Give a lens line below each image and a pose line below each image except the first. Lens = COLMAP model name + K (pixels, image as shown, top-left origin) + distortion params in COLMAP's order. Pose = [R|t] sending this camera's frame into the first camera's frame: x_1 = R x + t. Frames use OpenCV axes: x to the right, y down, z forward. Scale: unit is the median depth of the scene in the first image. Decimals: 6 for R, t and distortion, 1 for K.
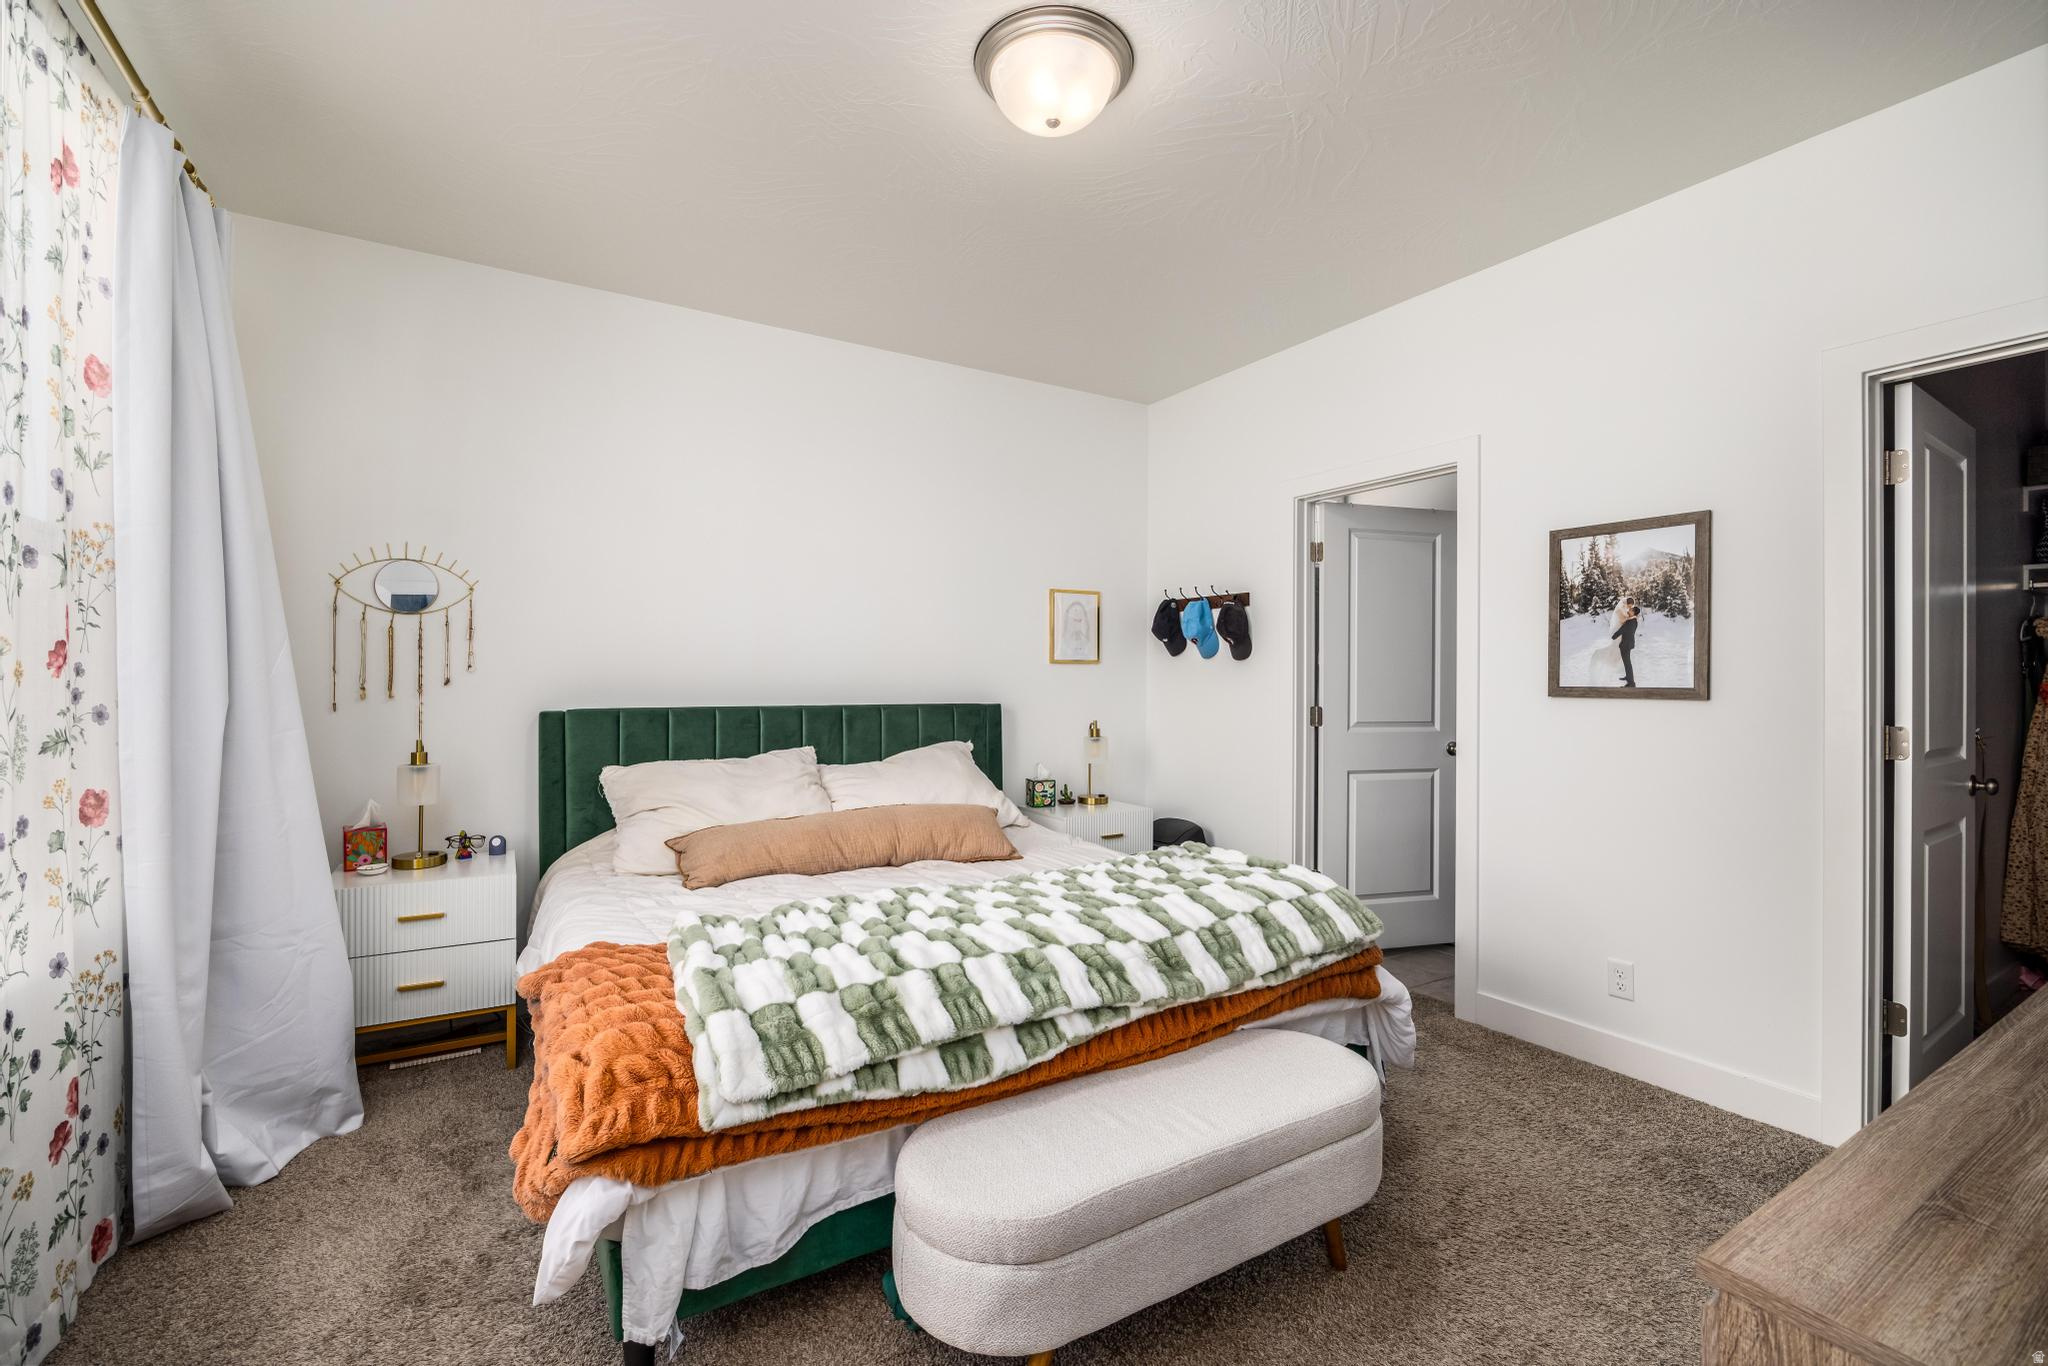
lens RADIAL K [[881.4, 0, 1024.0], [0, 881.4, 683.0], [0, 0, 1]] dist [0.000013, -0.000067]
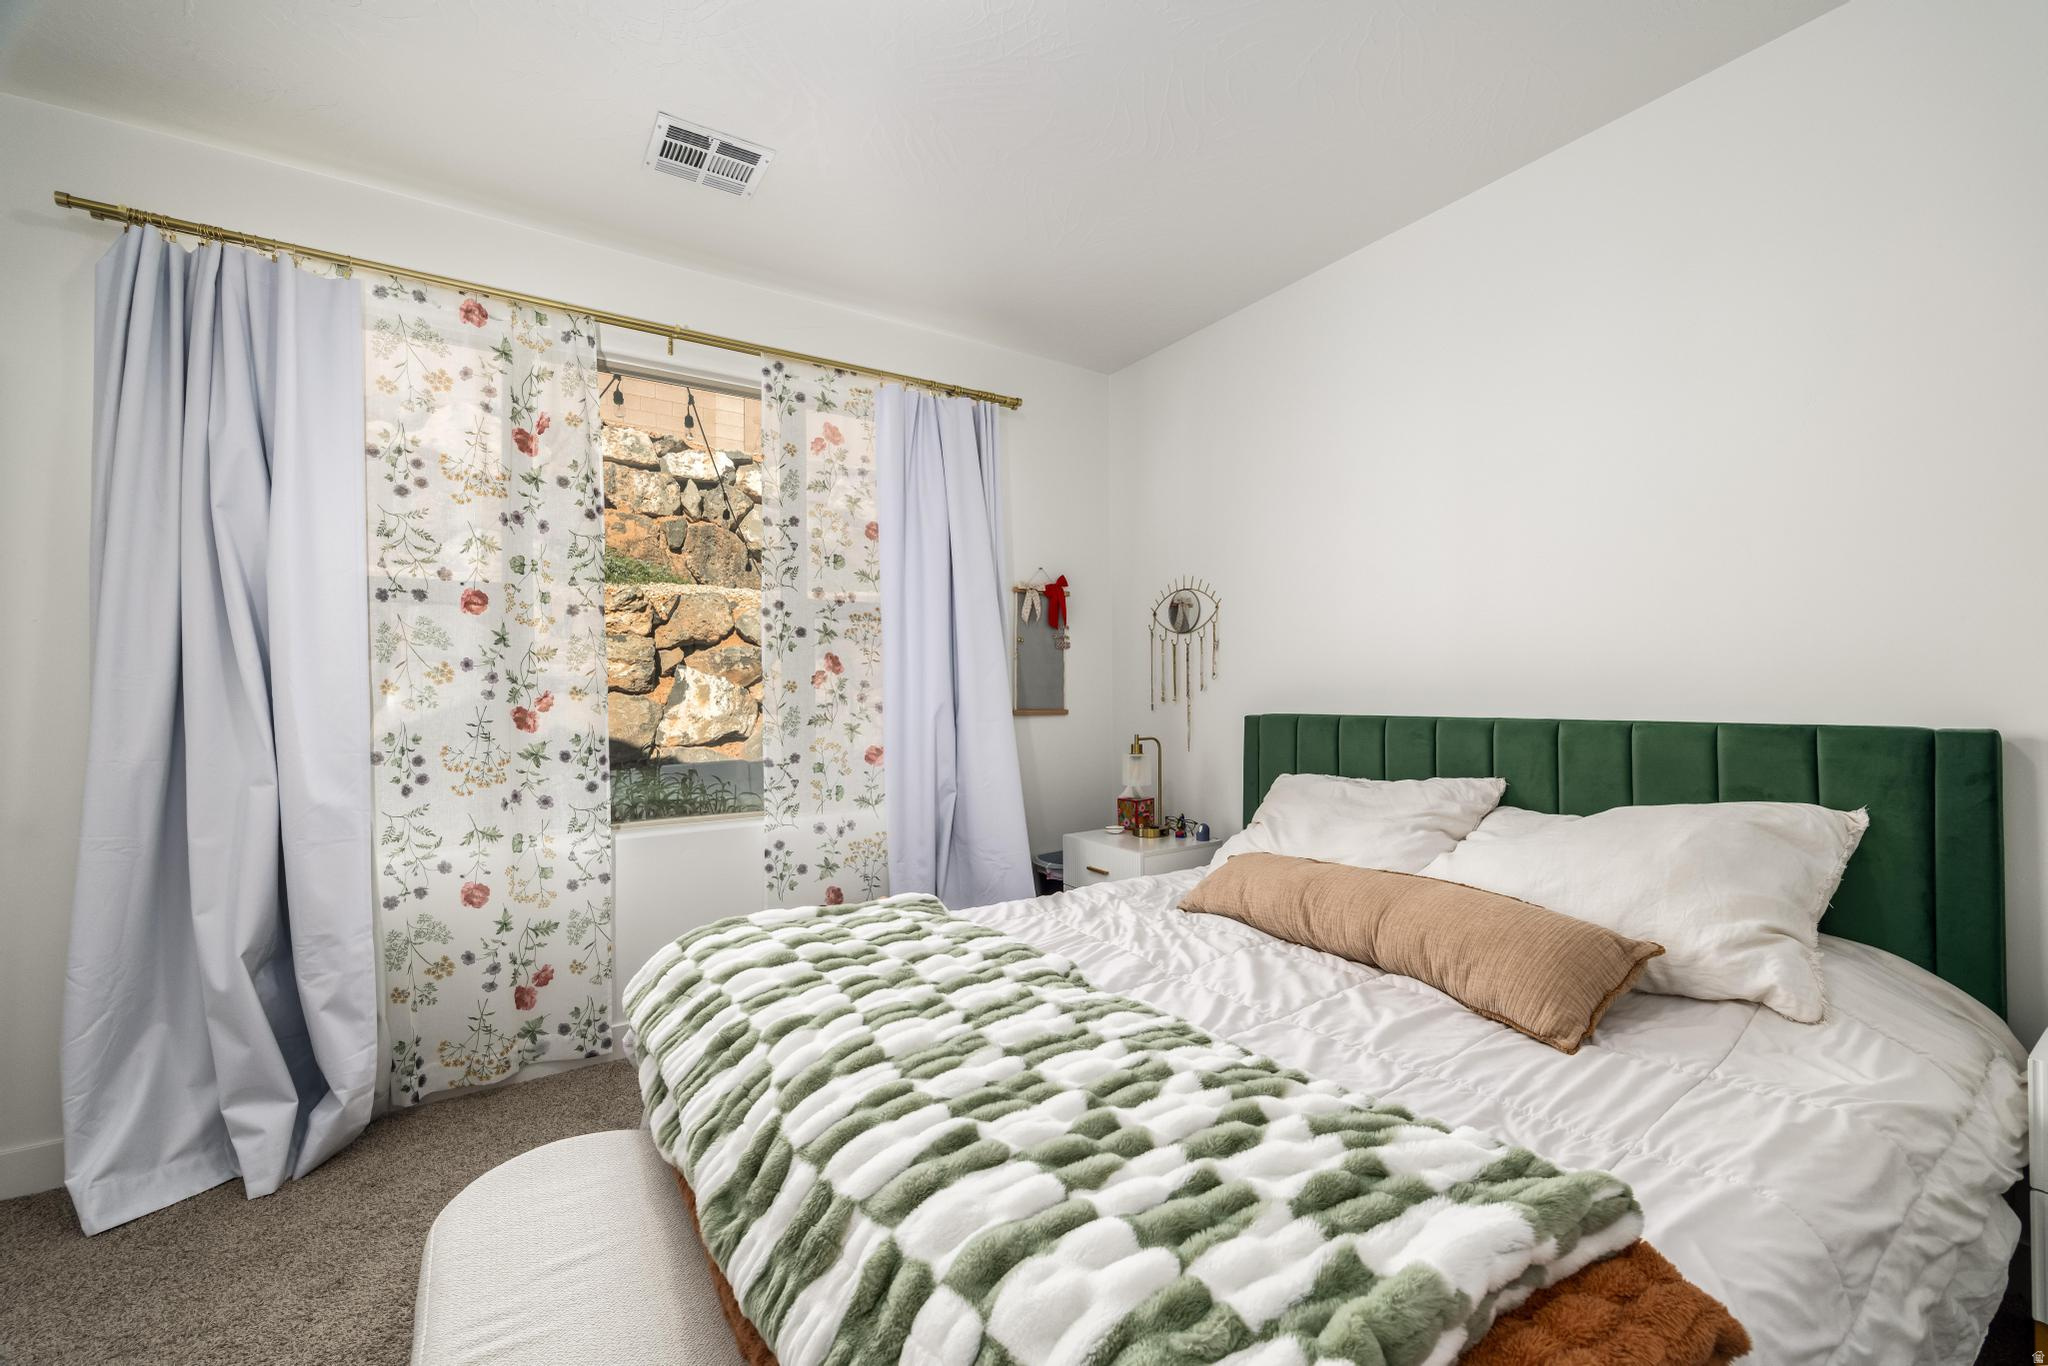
lens RADIAL K [[825.7, 0, 1024.0], [0, 825.7, 683.0], [0, 0, 1]] dist [-0.000466, 0.000120]
pose [[0.046127, -0.011350, -0.998871, 0.437228], [0.007584, 0.999911, -0.011012, 0.002475], [0.998907, -0.007067, 0.046208, 0.702977]]
